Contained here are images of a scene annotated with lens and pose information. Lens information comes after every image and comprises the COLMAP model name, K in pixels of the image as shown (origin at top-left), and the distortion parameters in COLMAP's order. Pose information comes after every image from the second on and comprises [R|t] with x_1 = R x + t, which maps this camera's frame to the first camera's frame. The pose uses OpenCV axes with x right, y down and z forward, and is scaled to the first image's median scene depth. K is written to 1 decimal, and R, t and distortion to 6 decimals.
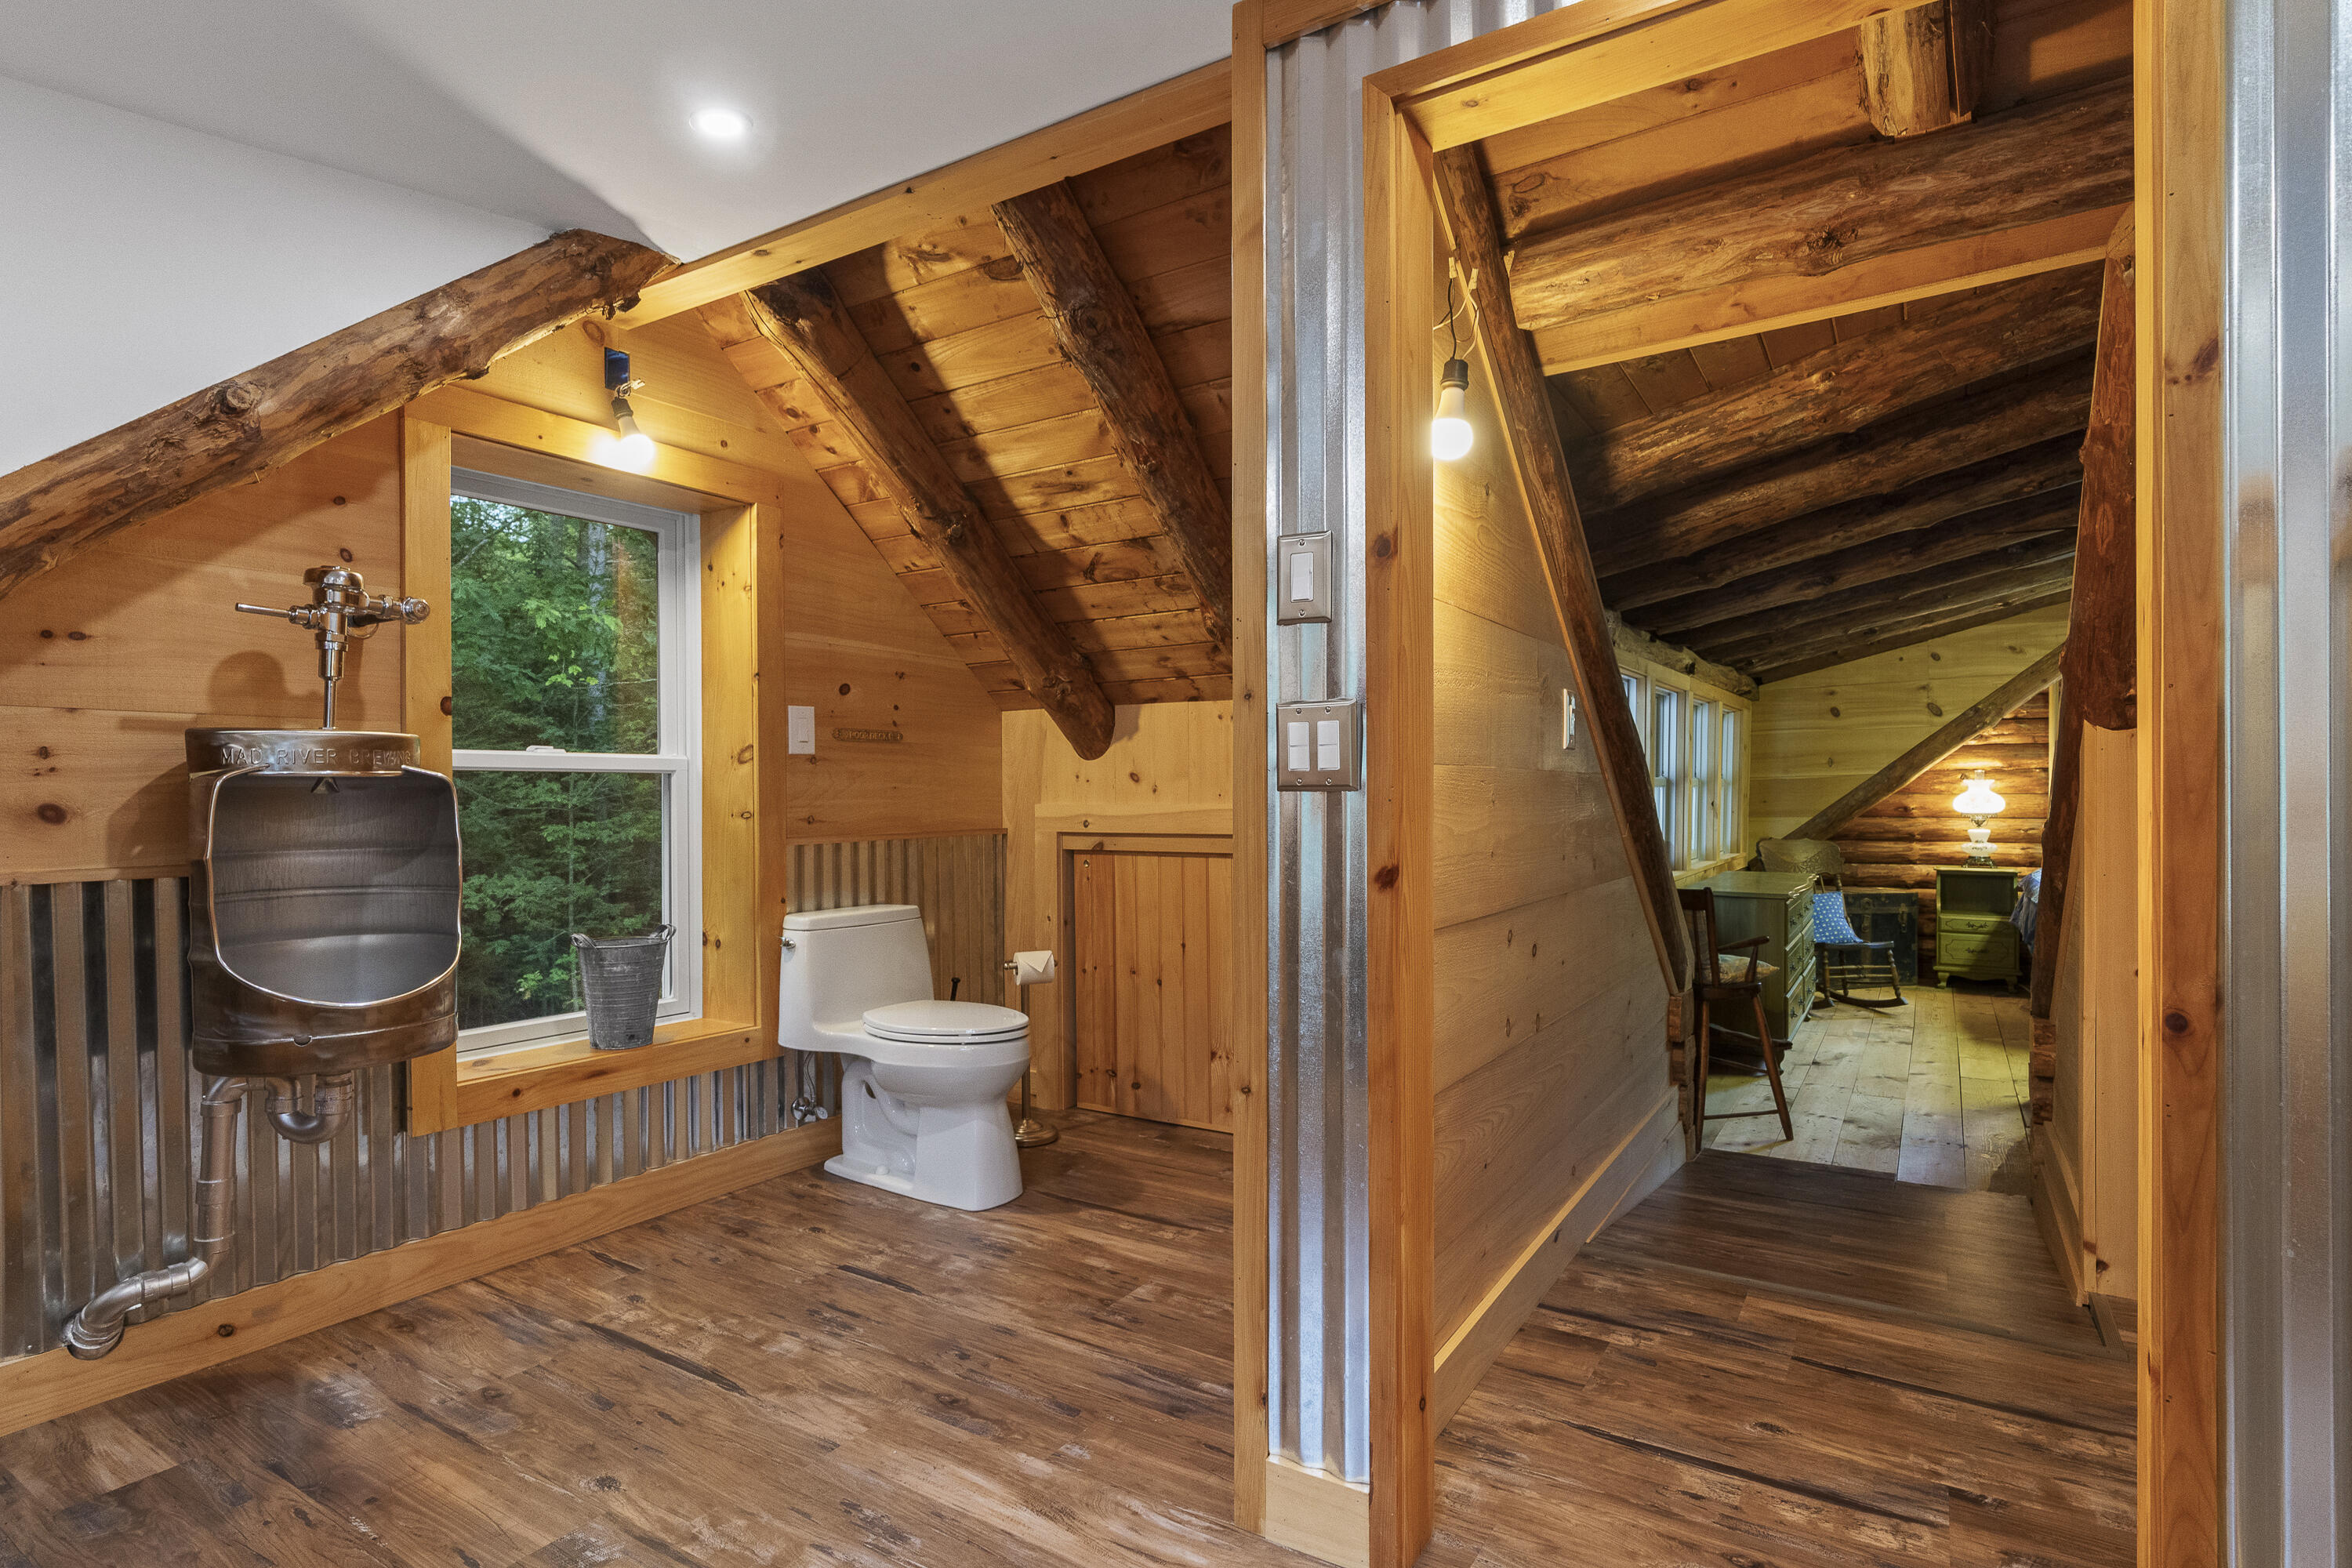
lens RADIAL K [[1185.1, 0, 1173.0], [0, 1185.1, 790.3], [0, 0, 1]] dist [-0.007380, -0.001202]
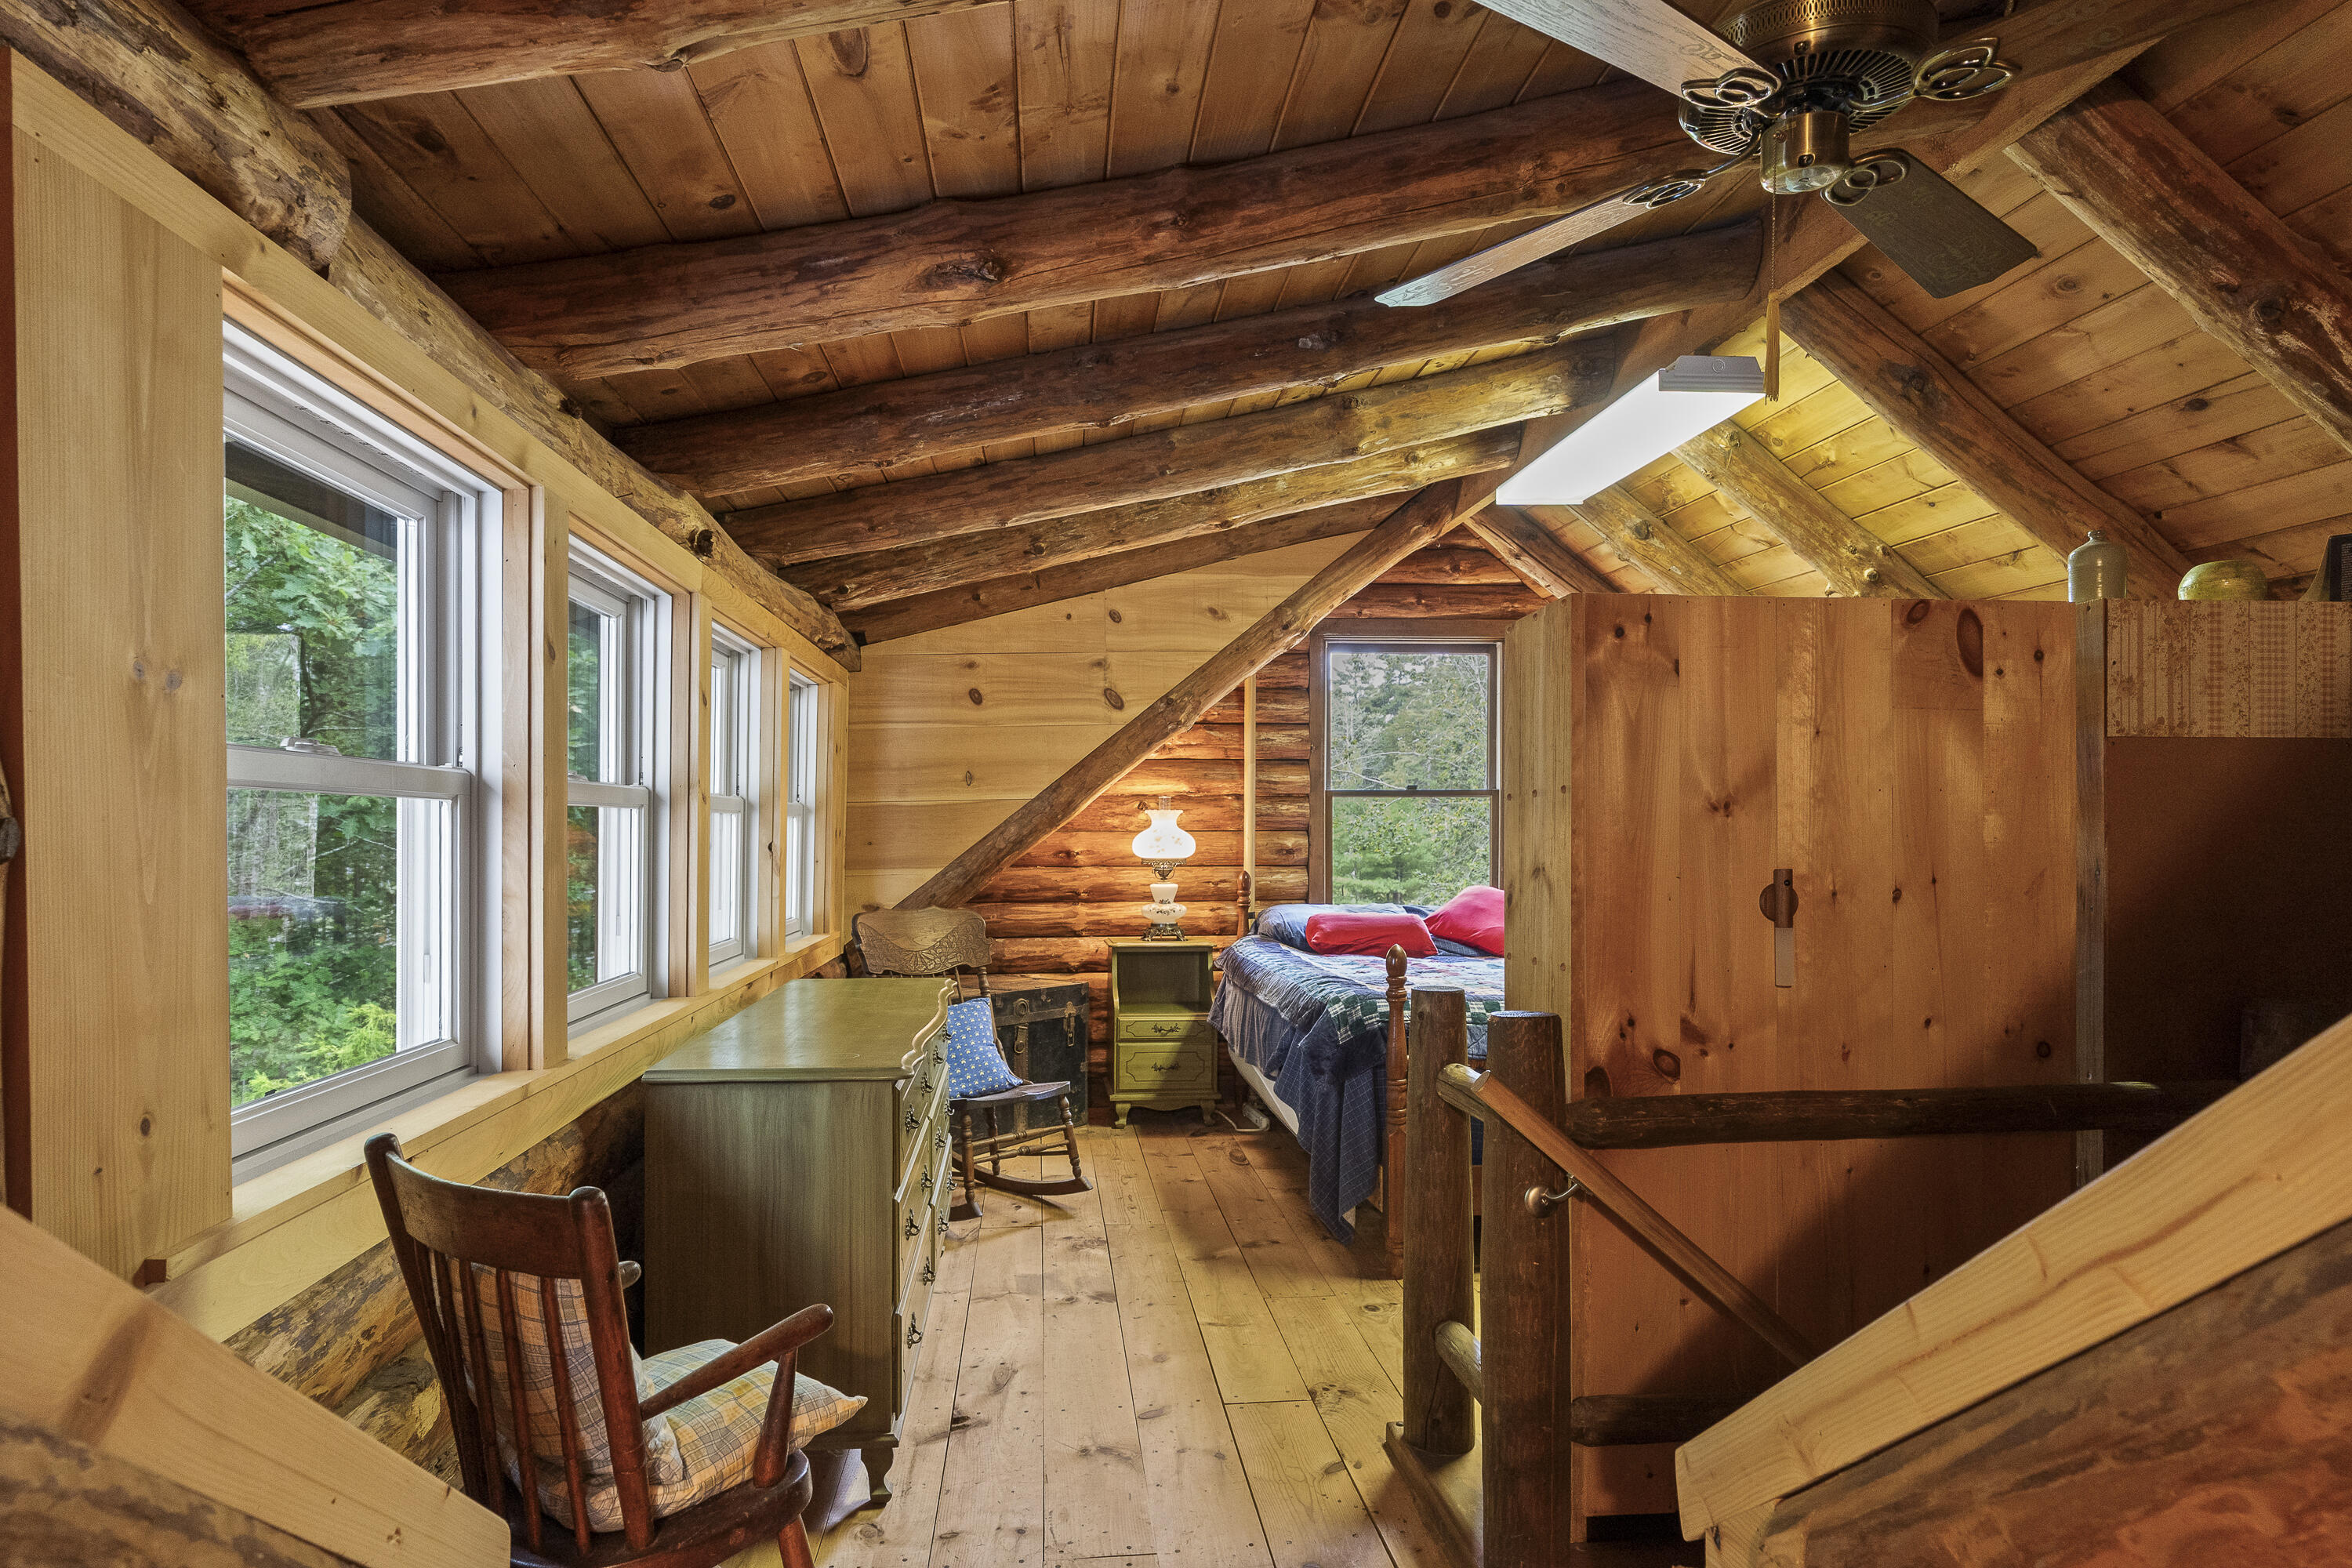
lens RADIAL K [[1344.7, 0, 1208.5], [0, 1344.7, 858.9], [0, 0, 1]] dist [0.001917, -0.001556]
pose [[0.766339, -0.010244, 0.642355, 0.207267], [-0.001323, 0.999846, 0.017523, 0.005601], [-0.642436, -0.014278, 0.766207, 0.393029]]
